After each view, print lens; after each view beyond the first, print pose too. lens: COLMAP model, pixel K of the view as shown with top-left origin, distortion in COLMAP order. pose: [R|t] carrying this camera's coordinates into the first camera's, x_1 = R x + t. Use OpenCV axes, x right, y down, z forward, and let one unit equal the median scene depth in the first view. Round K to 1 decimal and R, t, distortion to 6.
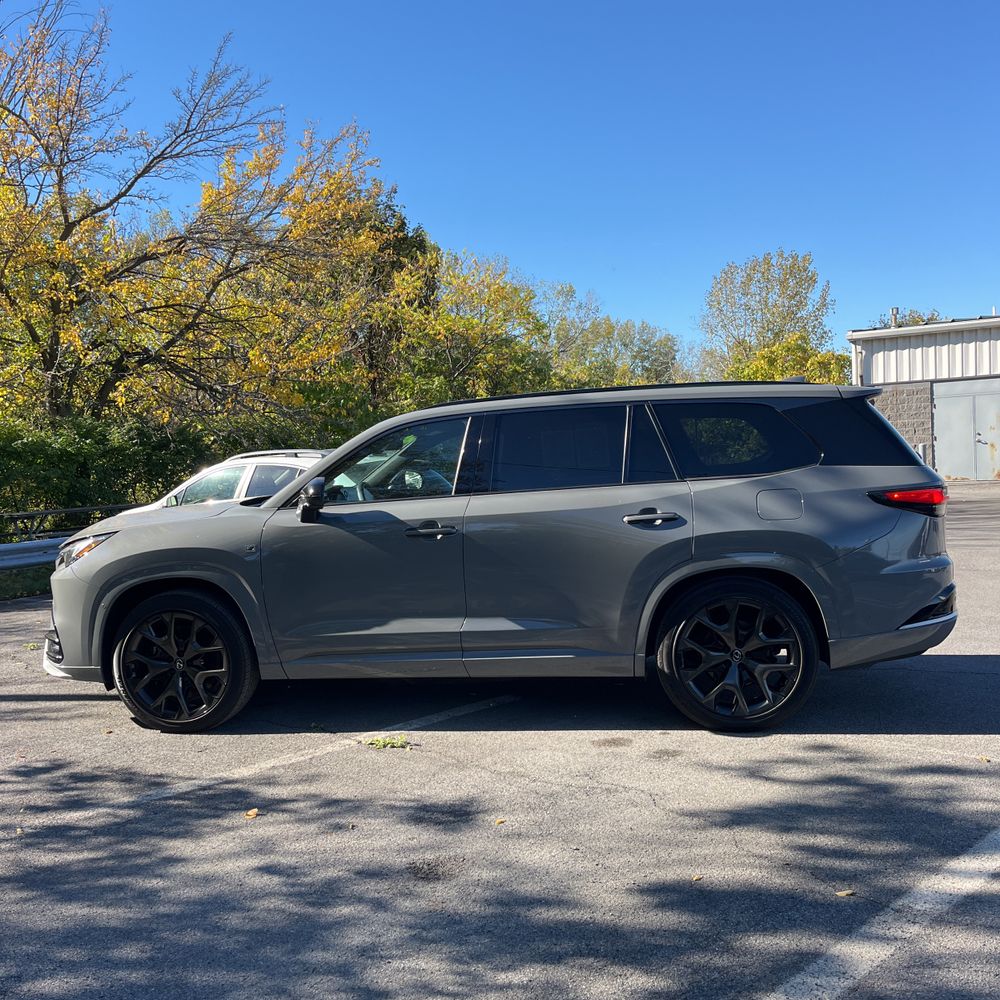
lens RADIAL K [[1003.5, 0, 499.5], [0, 1003.5, 498.2], [0, 0, 1]] dist [0.018715, 0.000000]
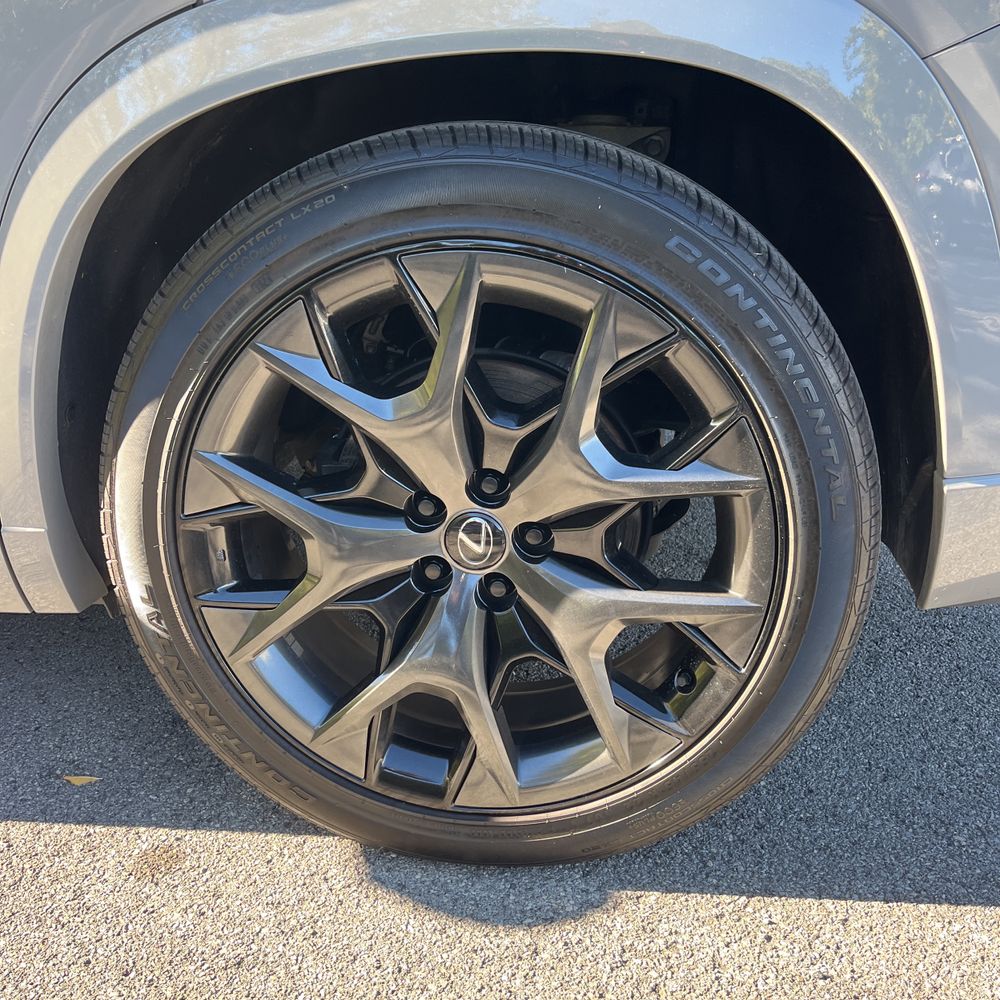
lens RADIAL K [[1003.5, 0, 494.2], [0, 1003.5, 501.9], [0, 0, 1]] dist [0.018715, 0.000000]
pose [[0.999673, 0.000010, 0.025564, 0.233134], [-0.008079, 0.948868, 0.315570, 0.083811], [-0.024253, -0.315673, 0.948558, 0.803081]]
